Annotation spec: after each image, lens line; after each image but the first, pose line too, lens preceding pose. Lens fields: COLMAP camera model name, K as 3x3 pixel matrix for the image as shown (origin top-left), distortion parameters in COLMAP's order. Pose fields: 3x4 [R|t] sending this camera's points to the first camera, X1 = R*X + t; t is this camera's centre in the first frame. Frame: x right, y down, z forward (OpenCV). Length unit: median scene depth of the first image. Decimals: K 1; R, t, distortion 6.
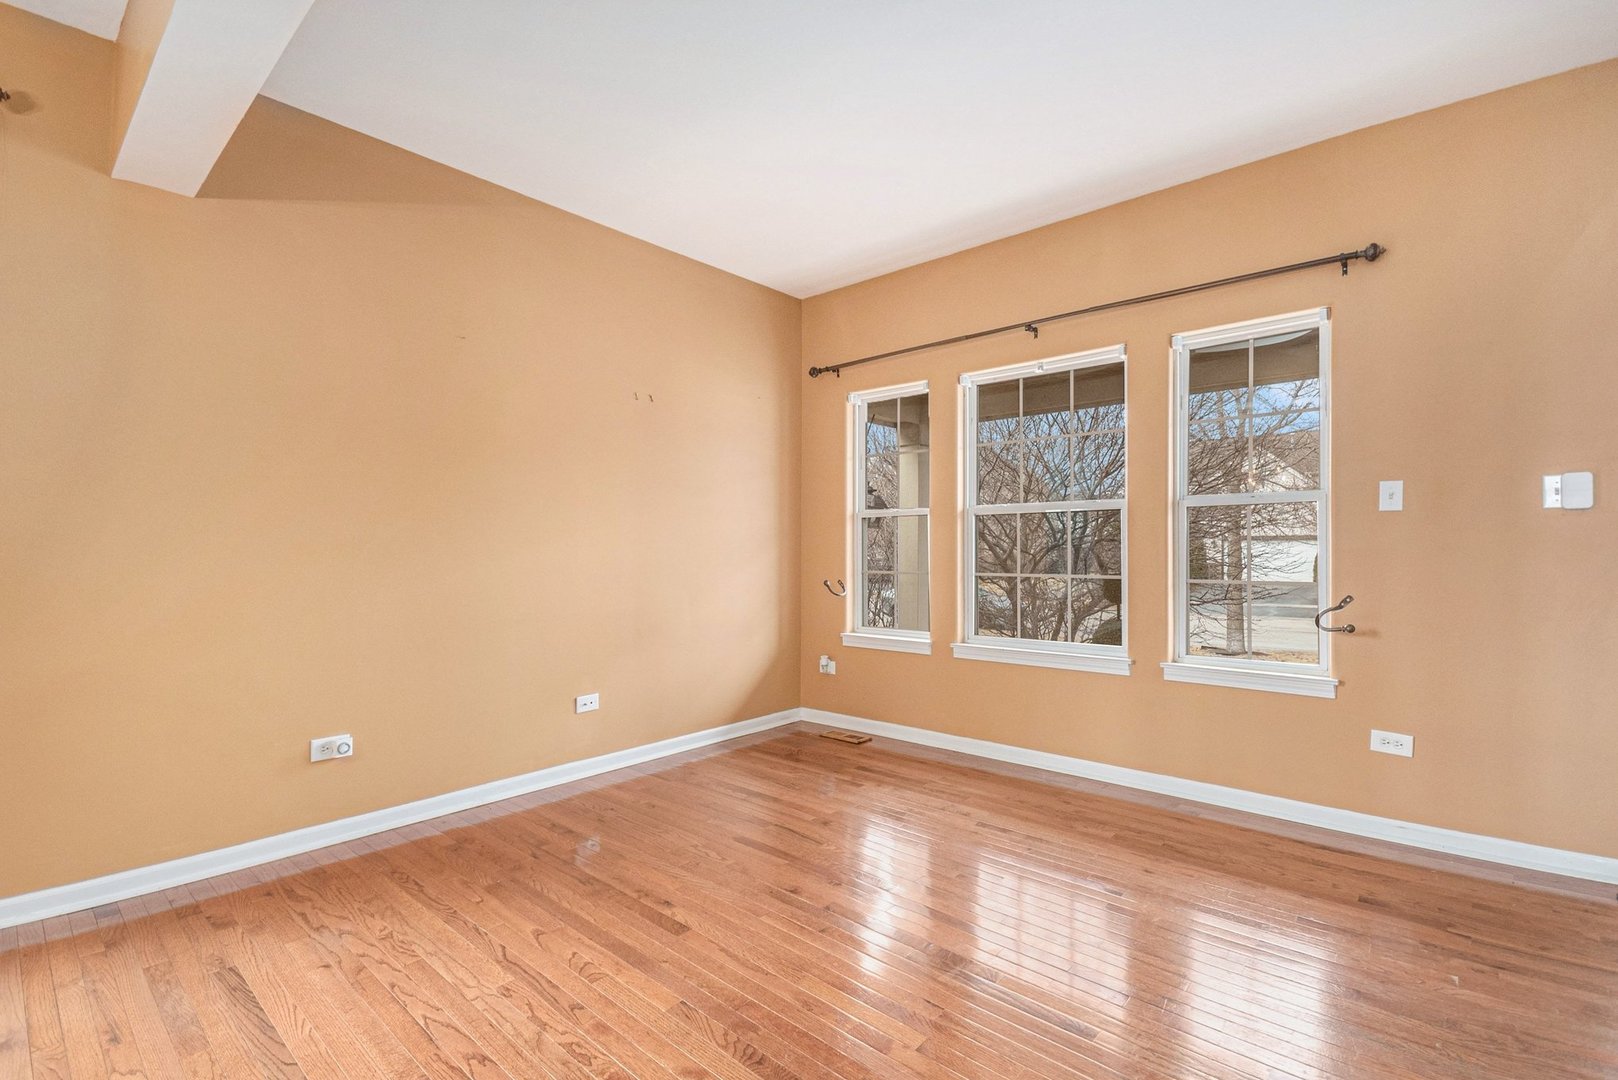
lens RADIAL K [[720.7, 0, 810.4], [0, 720.7, 545.5], [0, 0, 1]] dist [0.019679, -0.018046]
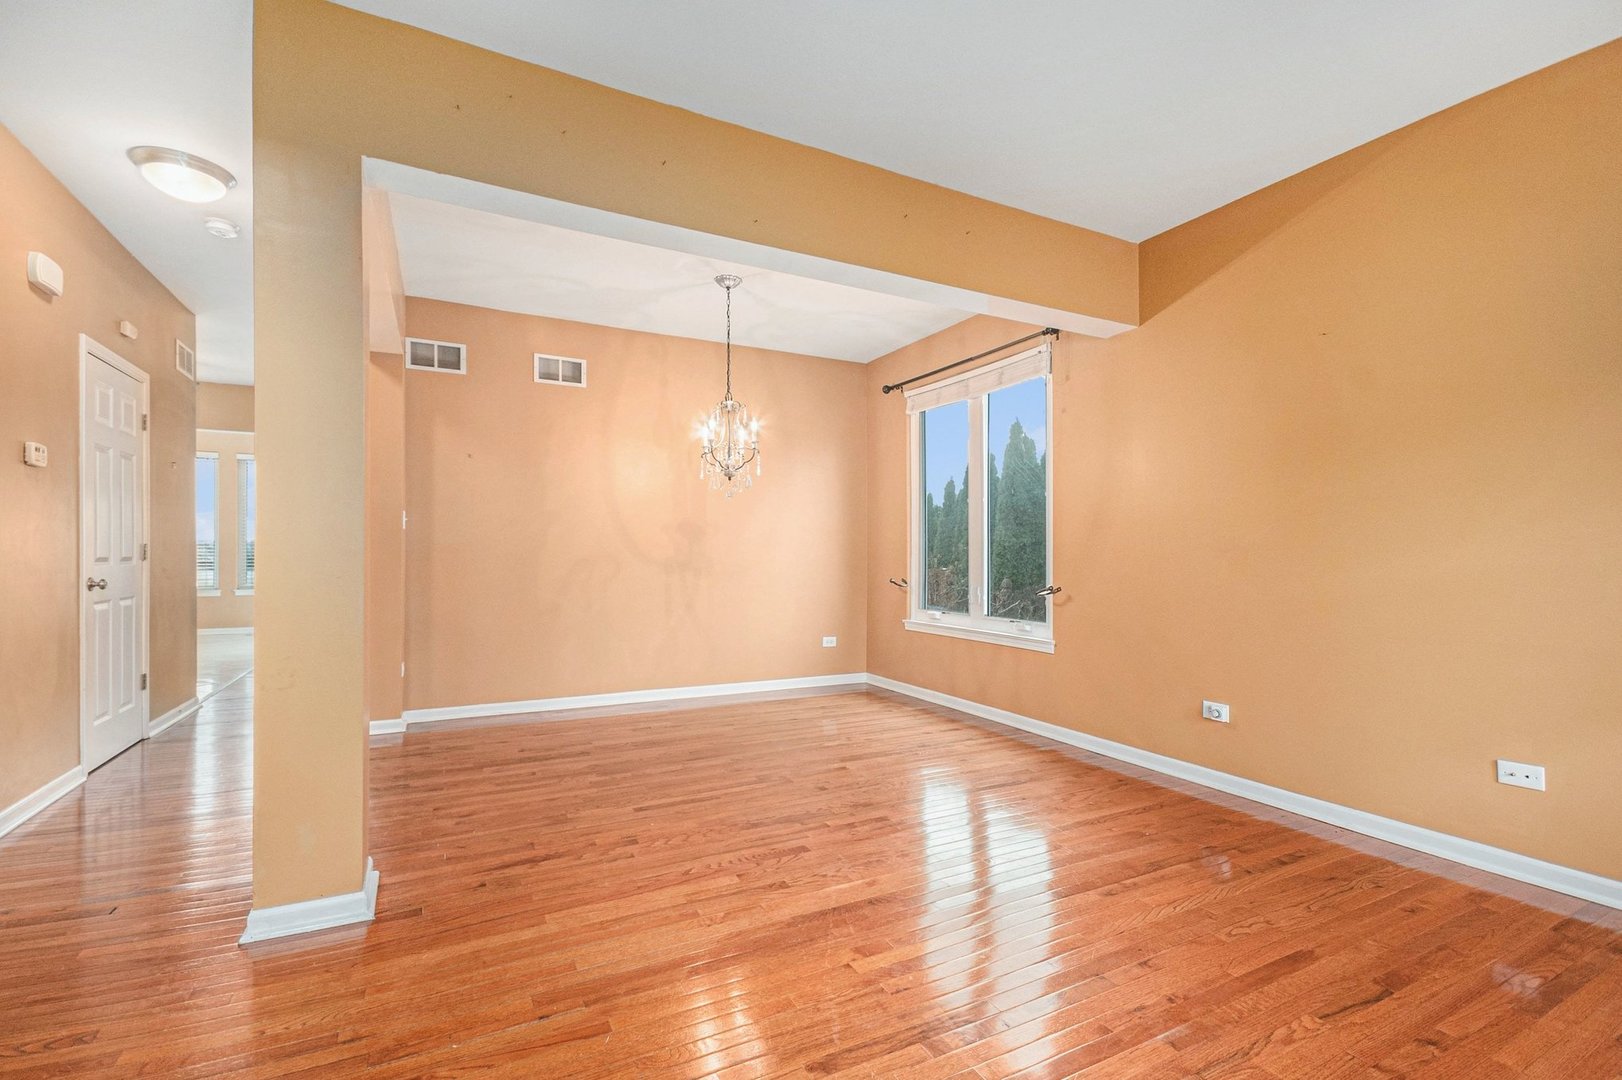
lens RADIAL K [[727.7, 0, 808.1], [0, 727.7, 559.0], [0, 0, 1]] dist [0.018272, -0.016506]
pose [[-0.373733, 0.007539, -0.927506, 0.983418], [0.006425, 0.999964, 0.005539, 0.004811], [0.927514, -0.003889, -0.373768, 1.044400]]
